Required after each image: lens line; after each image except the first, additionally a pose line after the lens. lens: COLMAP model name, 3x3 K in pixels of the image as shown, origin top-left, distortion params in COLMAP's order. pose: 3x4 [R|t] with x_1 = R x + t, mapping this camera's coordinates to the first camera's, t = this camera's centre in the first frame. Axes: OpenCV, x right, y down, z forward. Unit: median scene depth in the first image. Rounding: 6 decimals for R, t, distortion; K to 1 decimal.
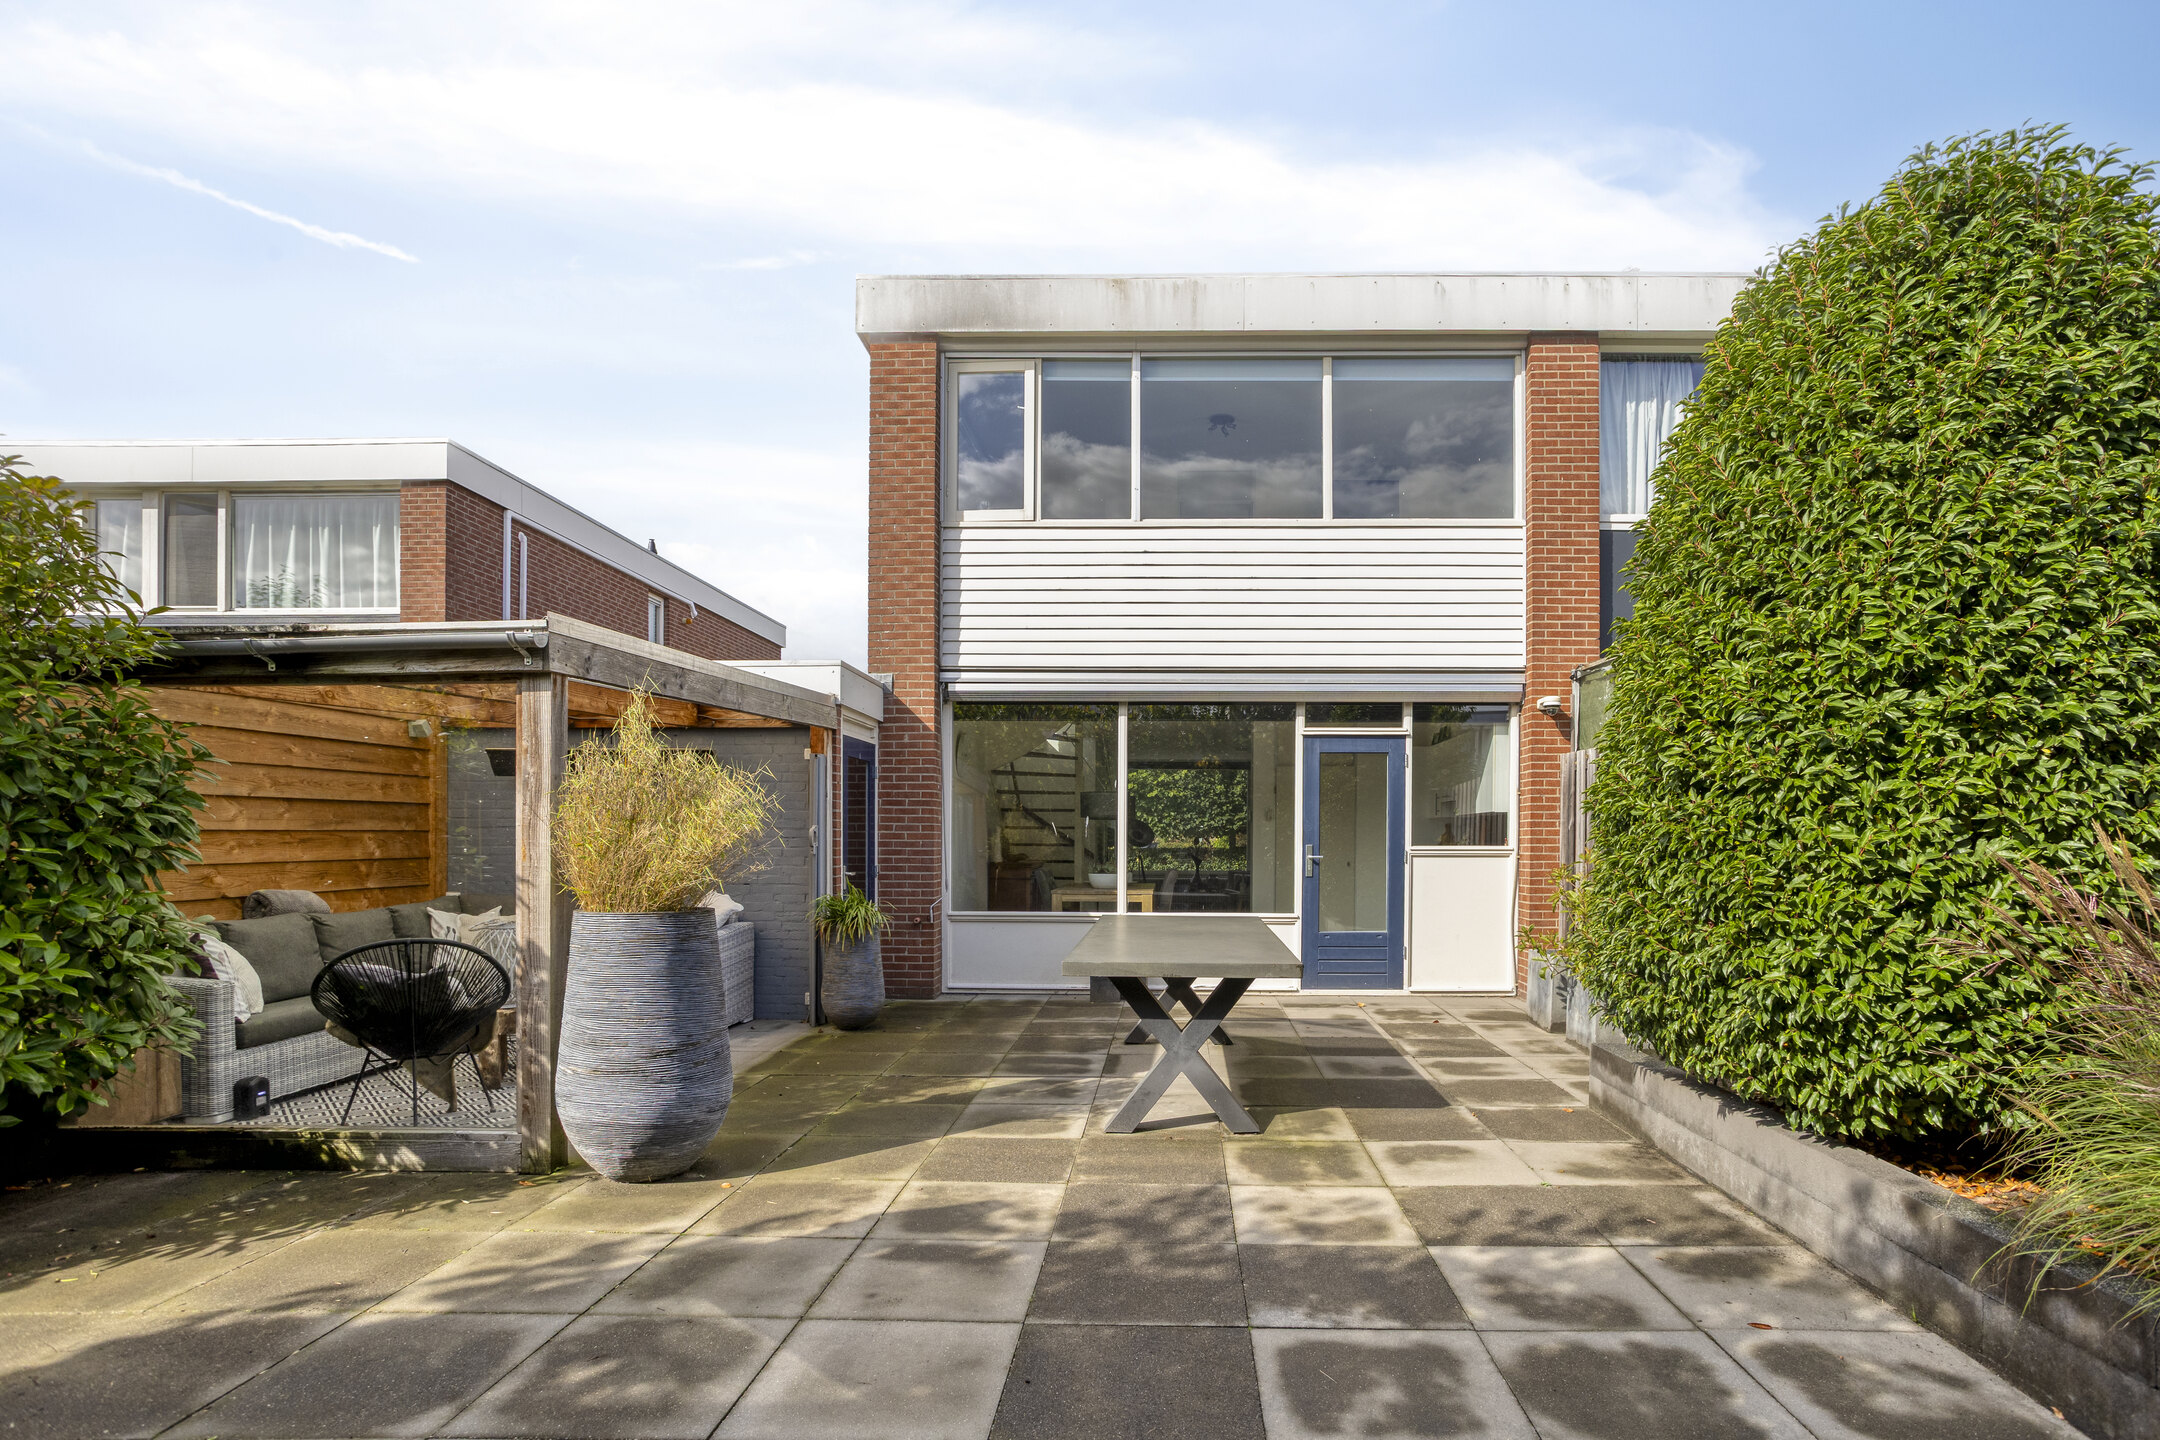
lens RADIAL K [[1059.6, 0, 1292.2], [0, 1059.6, 791.1], [0, 0, 1]] dist [-0.042583, 0.018939]
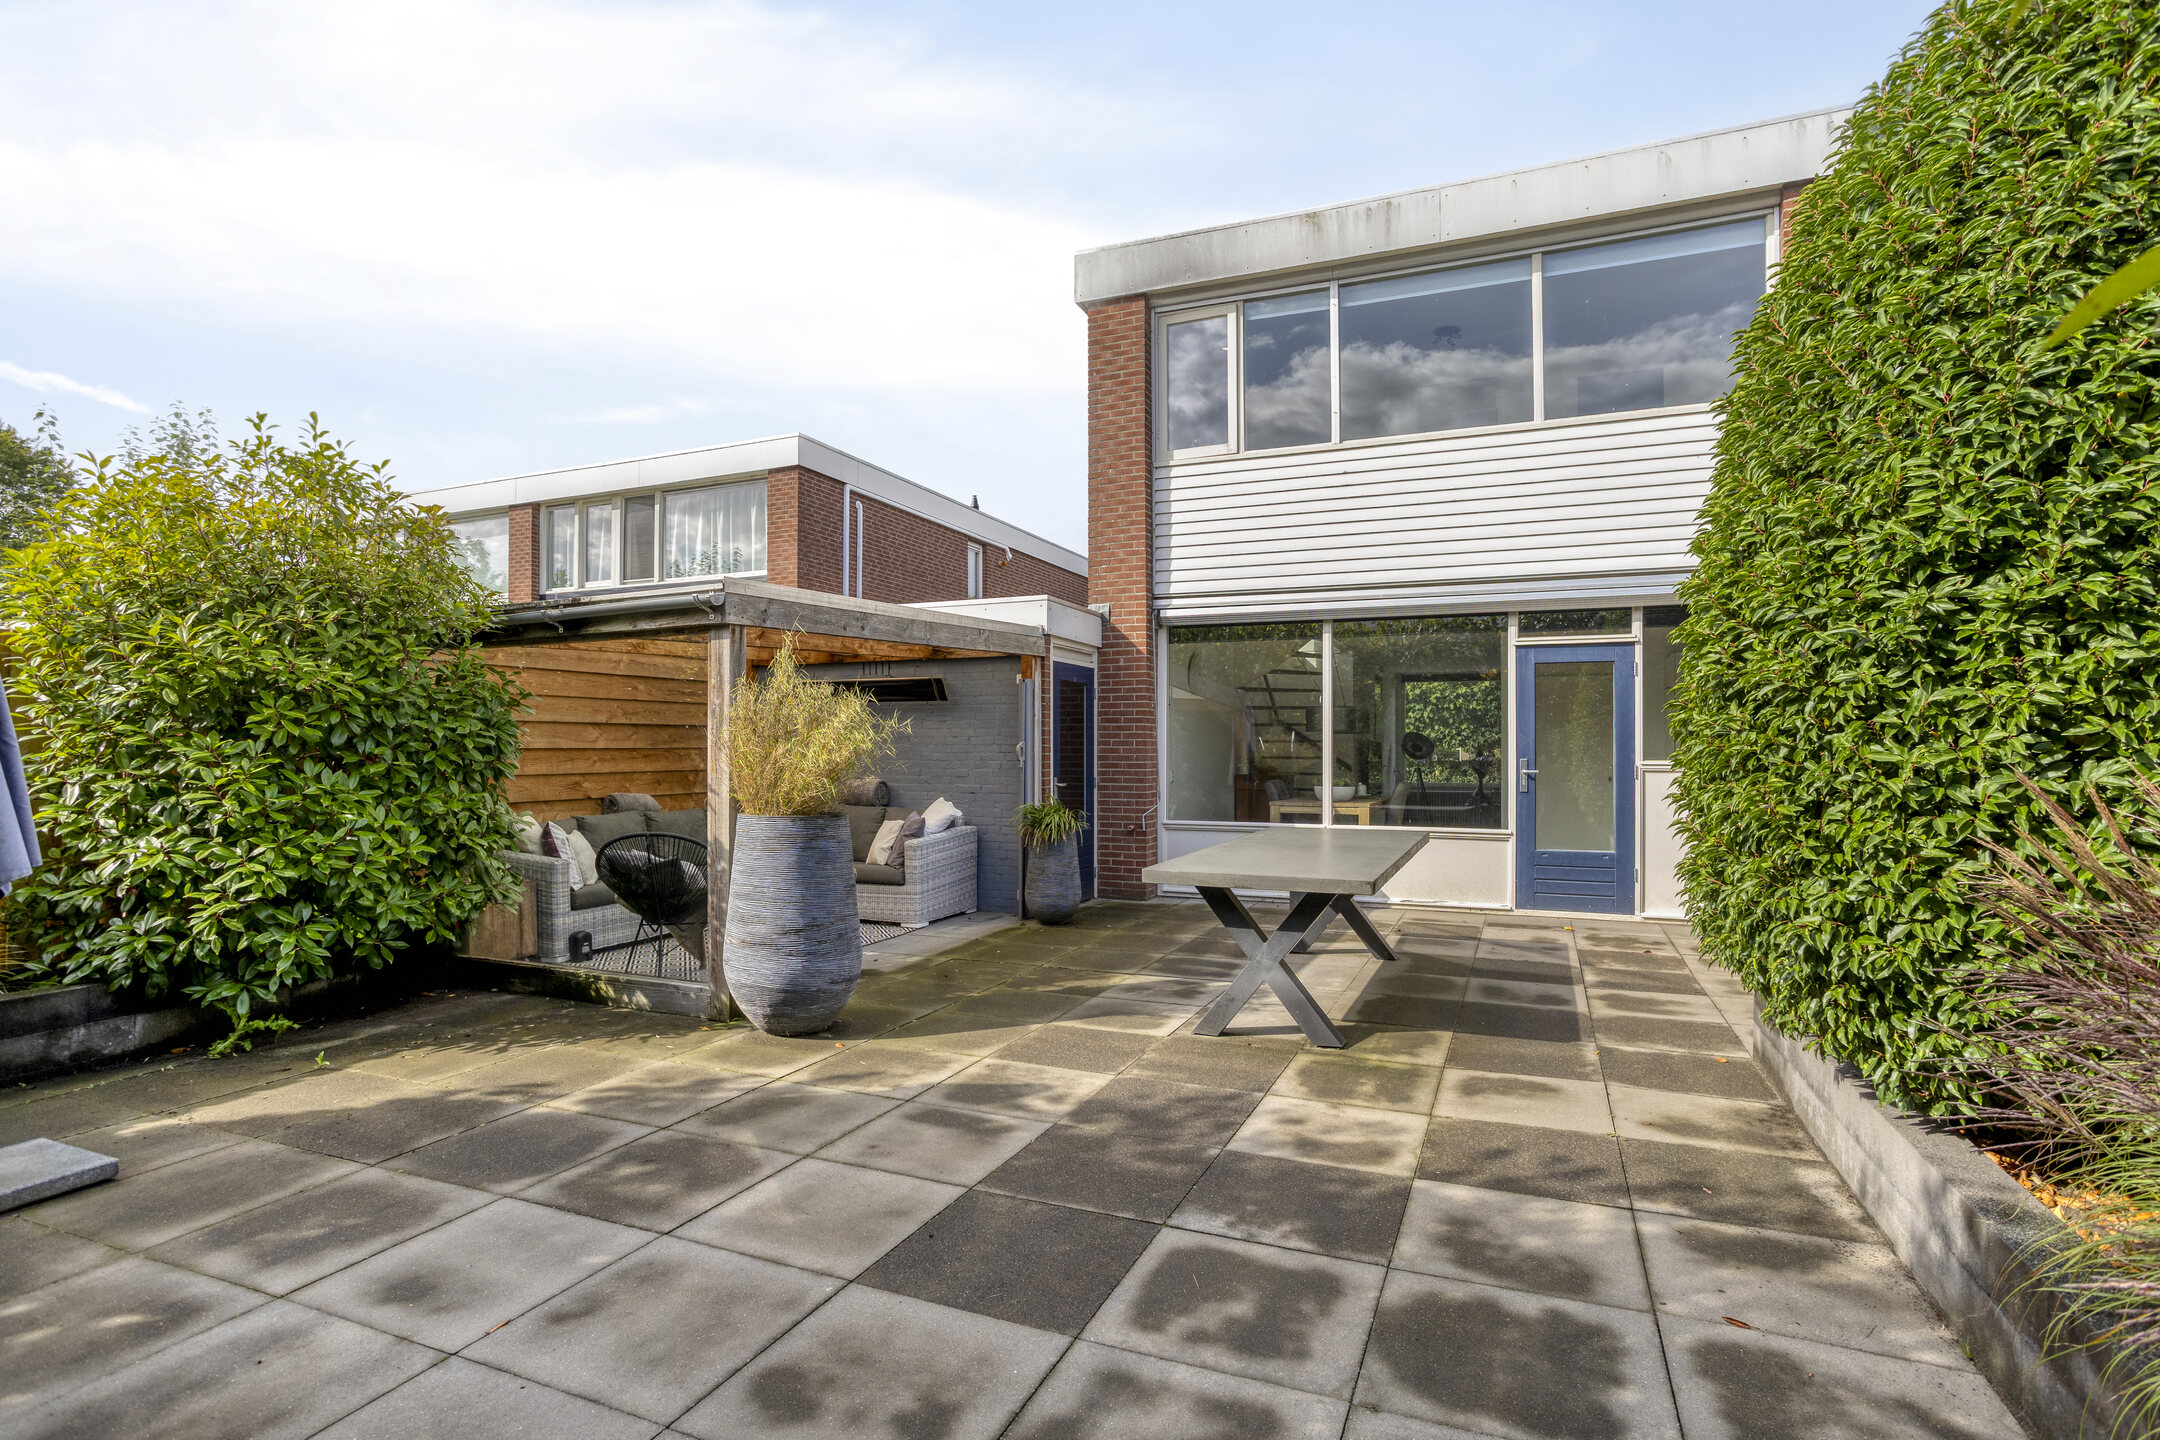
lens RADIAL K [[1059.6, 0, 1231.7], [0, 1059.6, 681.2], [0, 0, 1]] dist [-0.042583, 0.018939]
pose [[0.932565, -0.023589, -0.360231, 0.313343], [0.016092, 0.999587, -0.023795, -0.004564], [0.360643, 0.016394, 0.932560, 0.029544]]
